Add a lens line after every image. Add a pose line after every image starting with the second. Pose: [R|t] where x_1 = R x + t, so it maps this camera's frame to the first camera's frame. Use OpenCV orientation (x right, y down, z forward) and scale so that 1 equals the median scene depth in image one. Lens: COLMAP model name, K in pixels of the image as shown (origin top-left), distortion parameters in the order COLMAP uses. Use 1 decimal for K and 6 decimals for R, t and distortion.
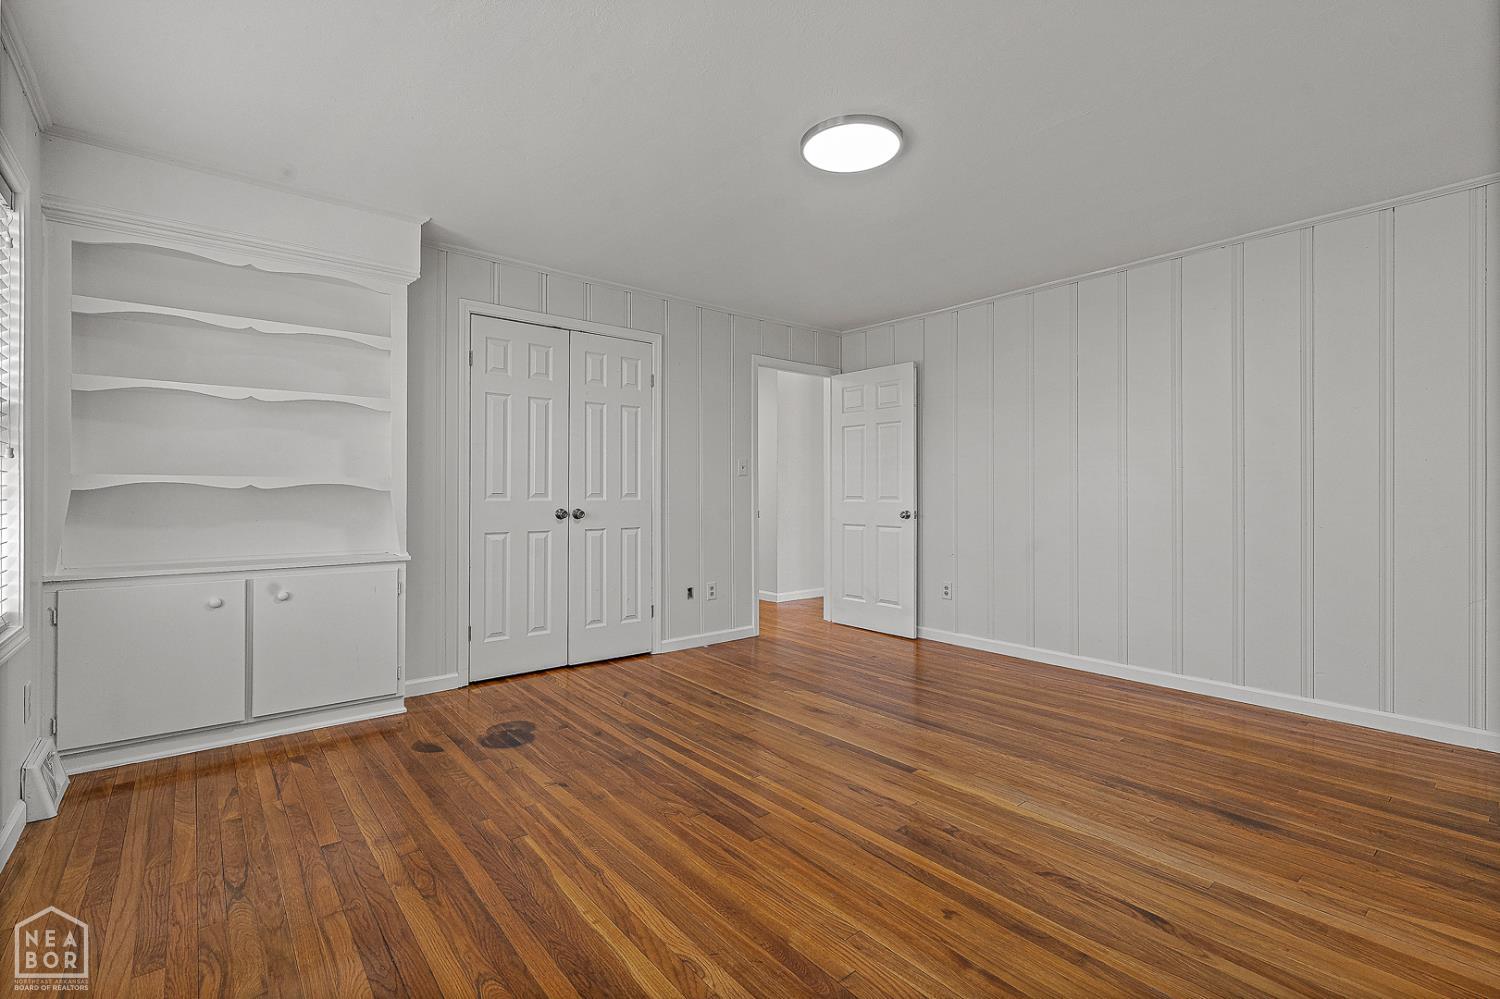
lens RADIAL K [[703.5, 0, 747.1], [0, 703.5, 494.1], [0, 0, 1]] dist [-0.000092, -0.000106]
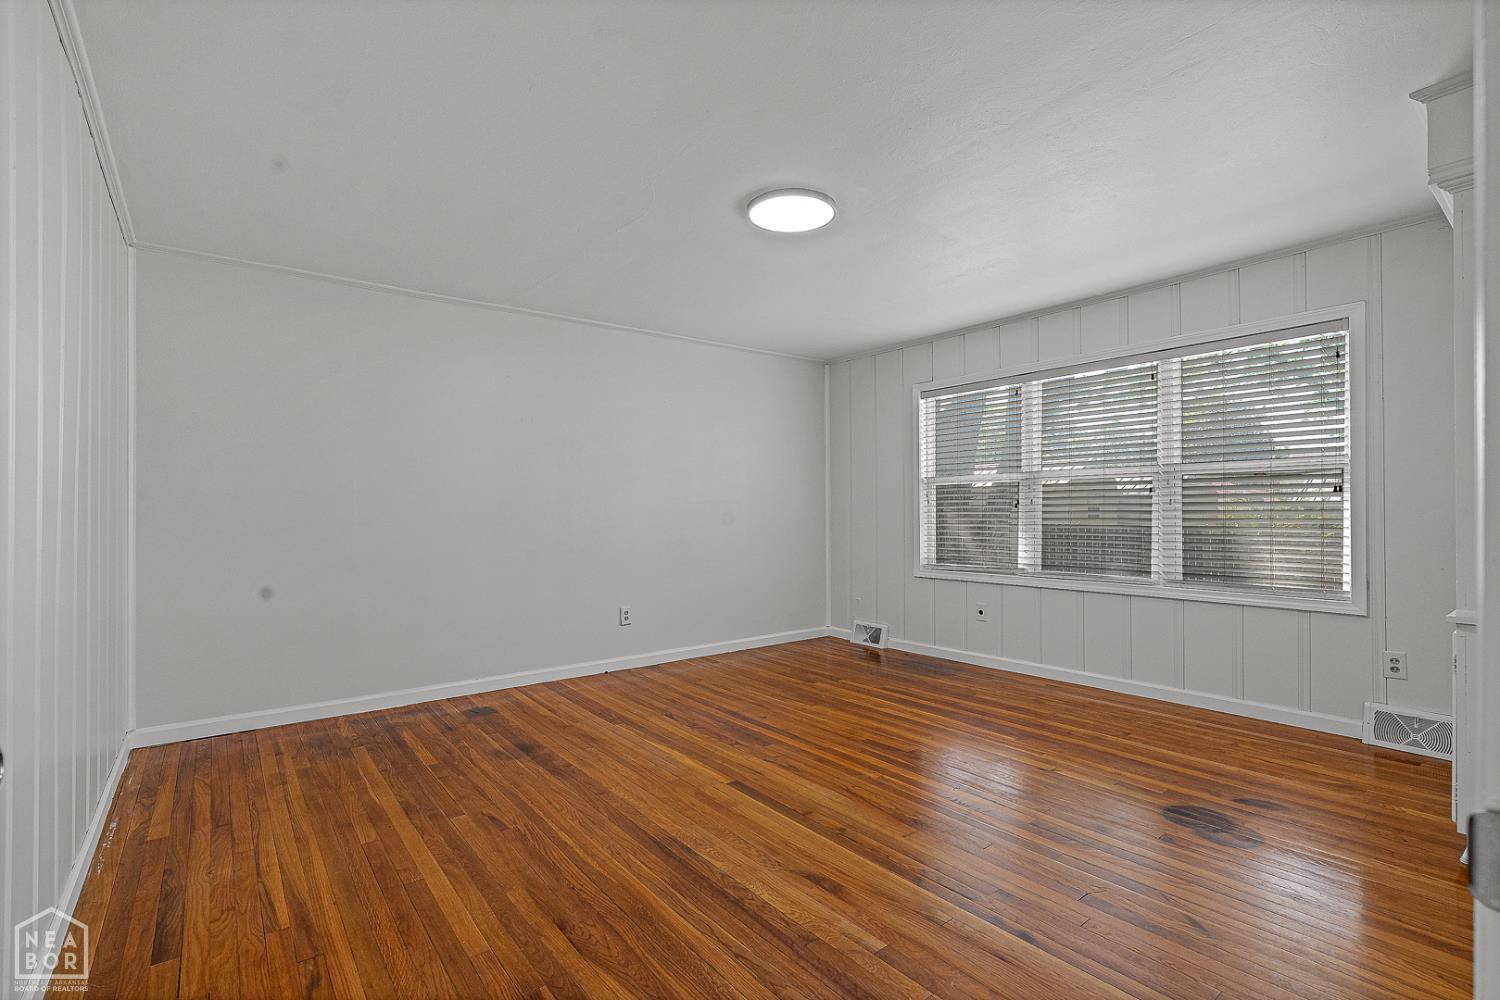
lens RADIAL K [[708.9, 0, 750.0], [0, 708.9, 500.0], [0, 0, 1]] dist [0.014112, -0.000194]
pose [[-0.999646, 0.005709, 0.026001, 0.204546], [0.005447, 0.999934, -0.010150, -0.024492], [-0.026057, -0.010005, -0.999610, 2.370572]]
